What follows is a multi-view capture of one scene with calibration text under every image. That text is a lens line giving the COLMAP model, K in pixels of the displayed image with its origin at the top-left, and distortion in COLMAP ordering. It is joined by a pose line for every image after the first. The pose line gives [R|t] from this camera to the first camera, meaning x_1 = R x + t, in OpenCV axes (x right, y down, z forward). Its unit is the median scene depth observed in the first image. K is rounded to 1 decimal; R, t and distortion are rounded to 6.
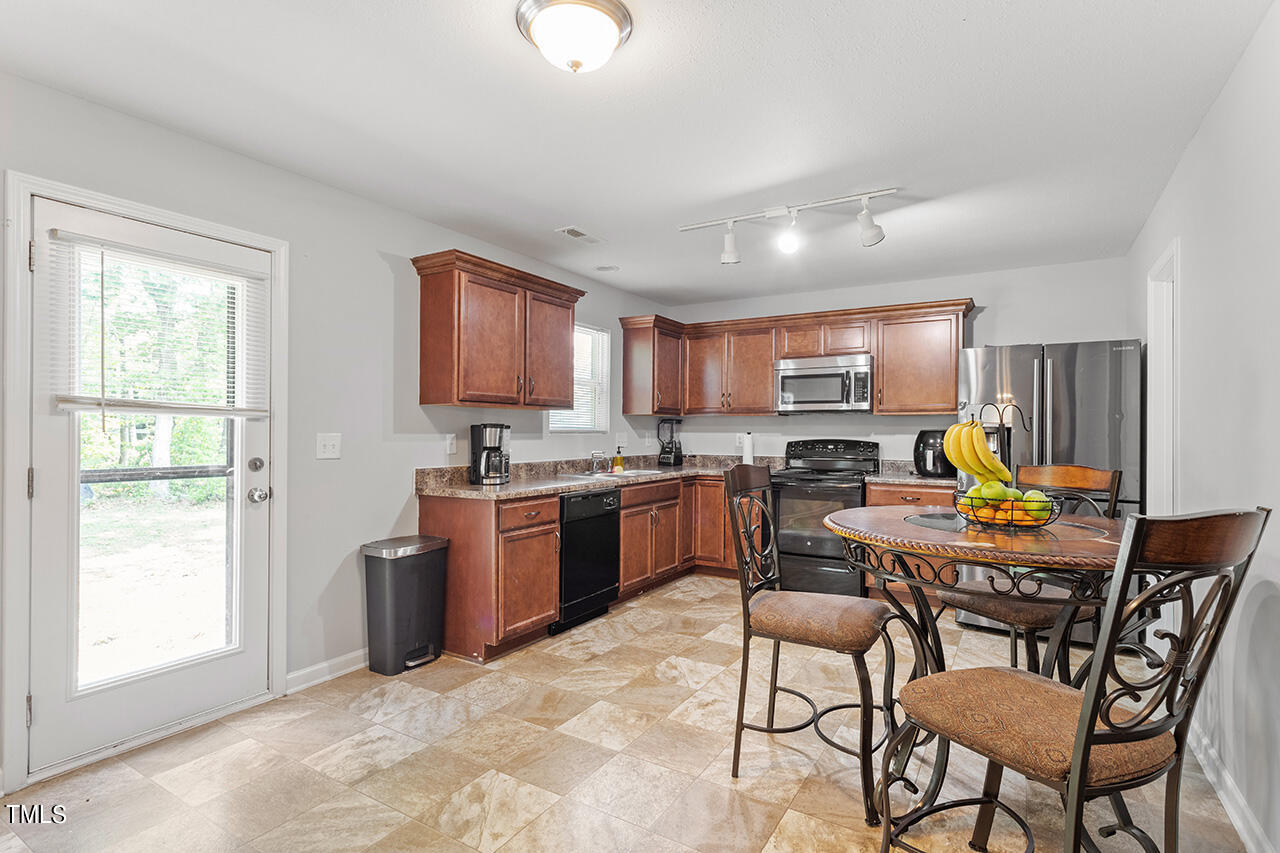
lens RADIAL K [[622.9, 0, 640.7], [0, 622.9, 431.8], [0, 0, 1]] dist [0.002788, 0.000441]
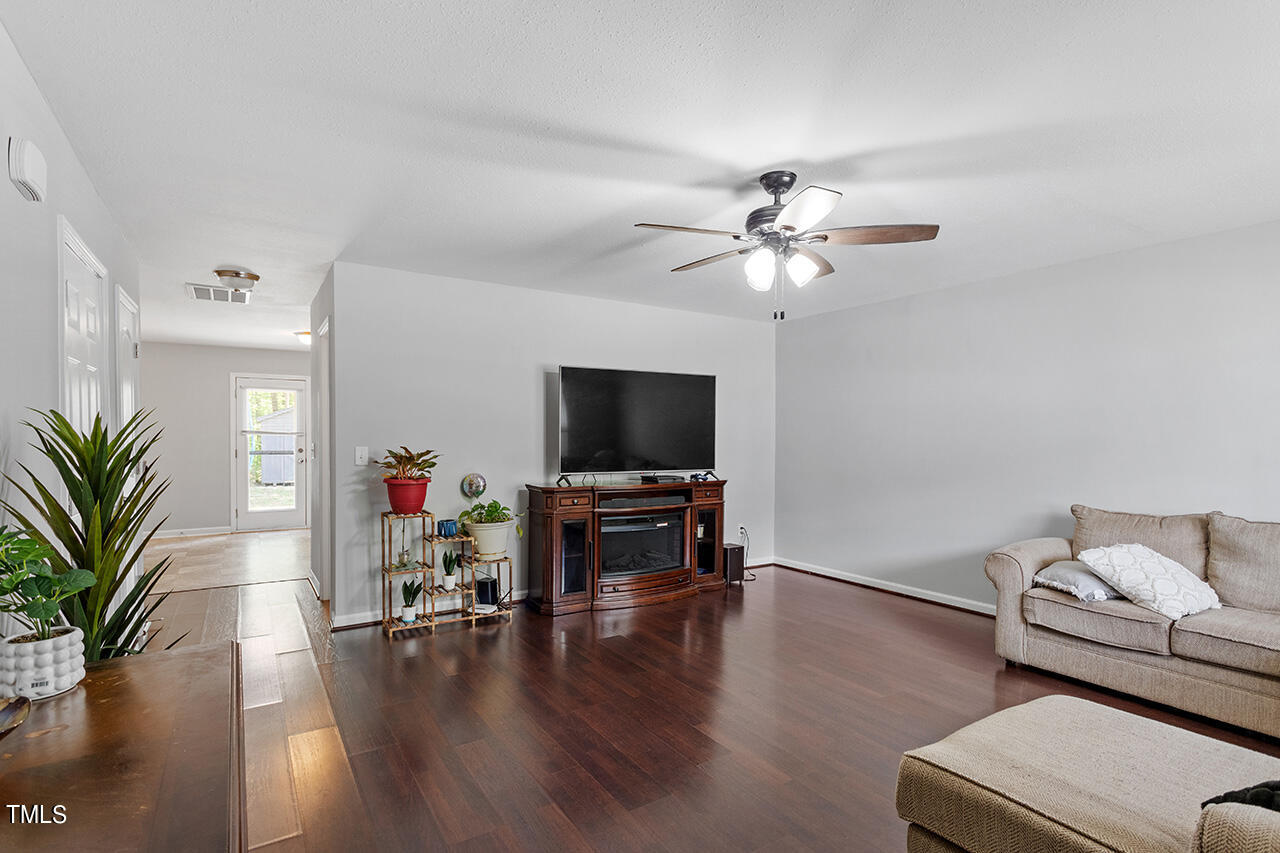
lens RADIAL K [[622.9, 0, 640.7], [0, 622.9, 431.8], [0, 0, 1]] dist [0.002788, 0.000441]
pose [[0.899424, -0.007919, -0.437006, 1.535635], [0.006121, 0.999966, -0.005522, -0.008330], [0.437035, 0.002292, 0.899442, -0.709220]]
